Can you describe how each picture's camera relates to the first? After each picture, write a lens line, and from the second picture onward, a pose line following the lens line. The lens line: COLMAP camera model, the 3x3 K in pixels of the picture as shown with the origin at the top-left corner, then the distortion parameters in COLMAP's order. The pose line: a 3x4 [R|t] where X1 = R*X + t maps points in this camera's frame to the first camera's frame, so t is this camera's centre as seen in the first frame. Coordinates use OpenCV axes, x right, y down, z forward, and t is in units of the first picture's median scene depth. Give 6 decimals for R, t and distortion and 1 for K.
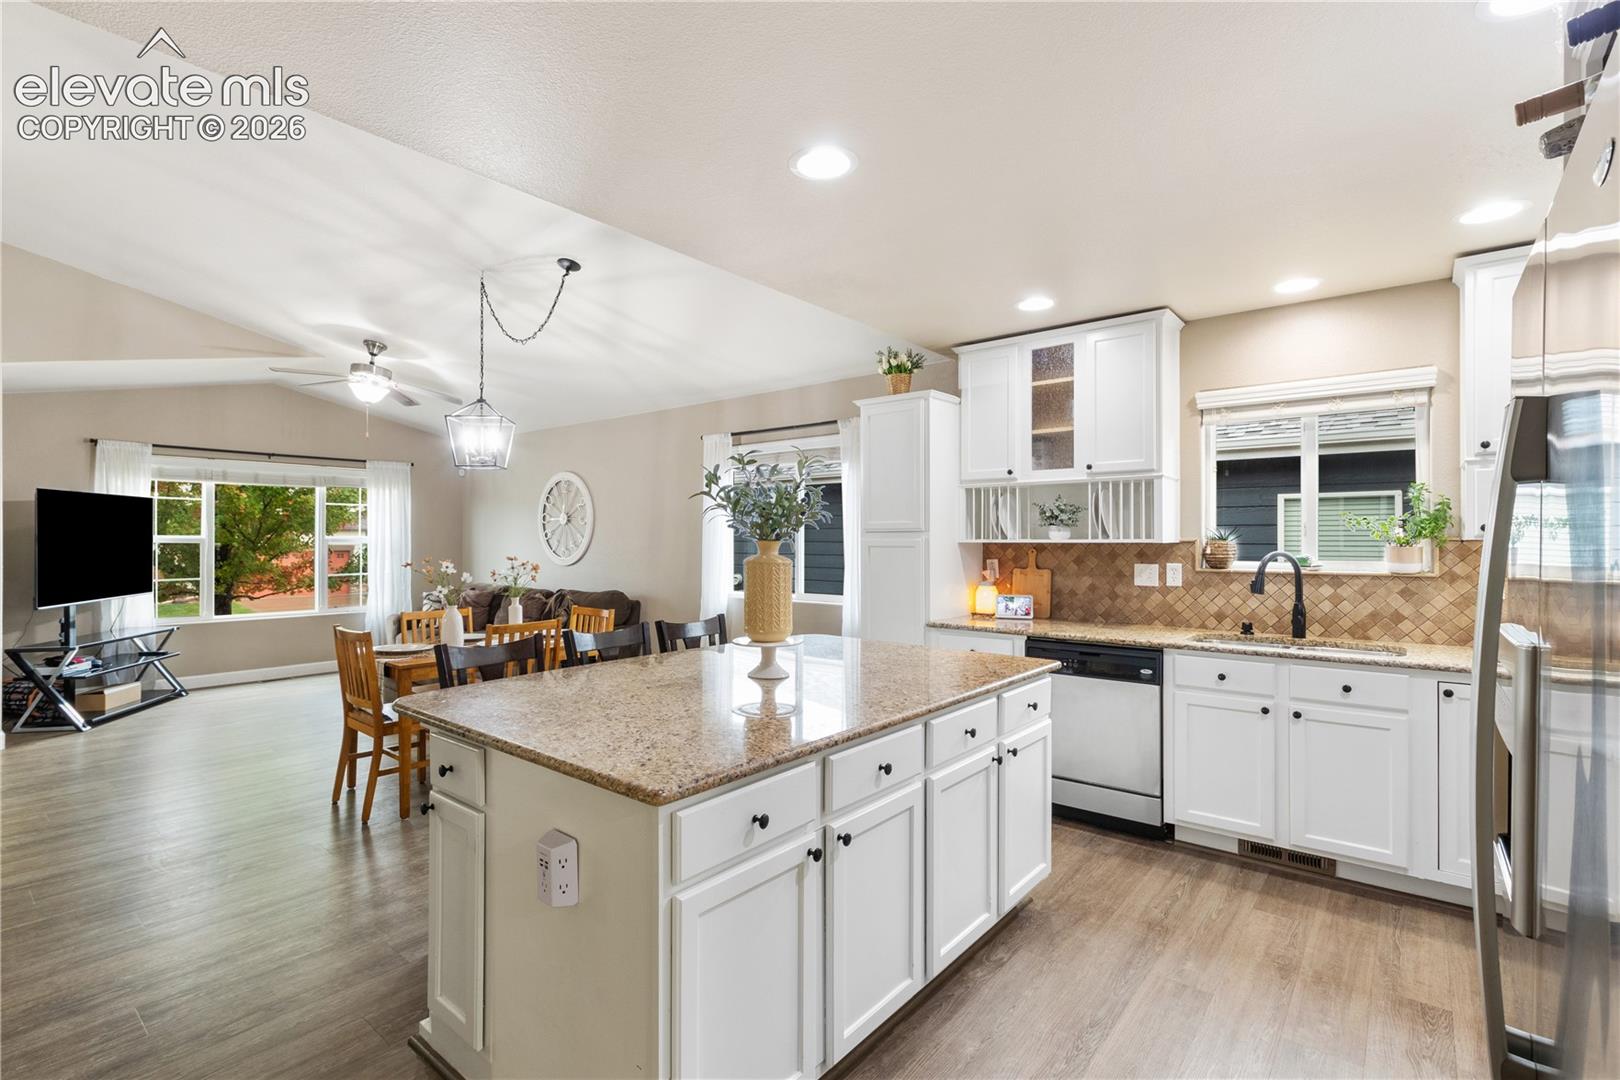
lens RADIAL K [[748.8, 0, 800.0], [0, 748.8, 533.3], [0, 0, 1]] dist [-0.012932, -0.000296]
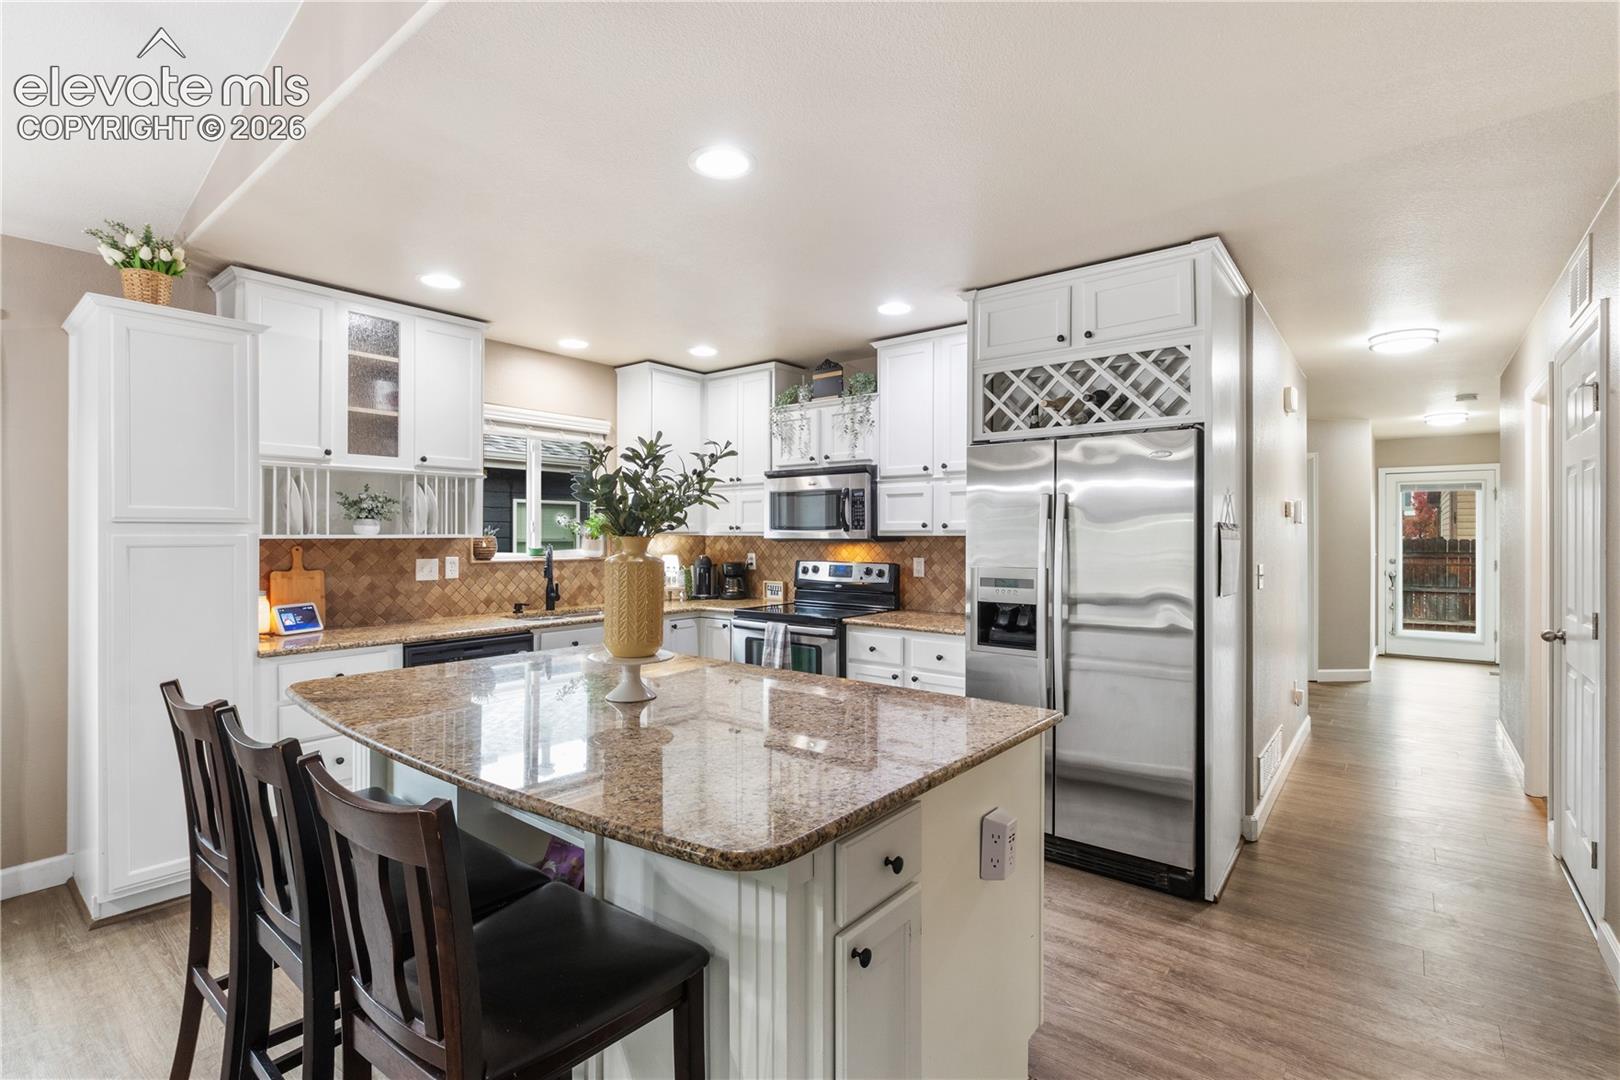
lens RADIAL K [[748.8, 0, 798.9], [0, 748.8, 543.0], [0, 0, 1]] dist [-0.012932, -0.000296]
pose [[-0.025285, -0.002210, 0.999678, -0.593831], [0.002415, 0.999995, 0.002271, 0.019117], [-0.999677, 0.002471, -0.025280, 0.542057]]
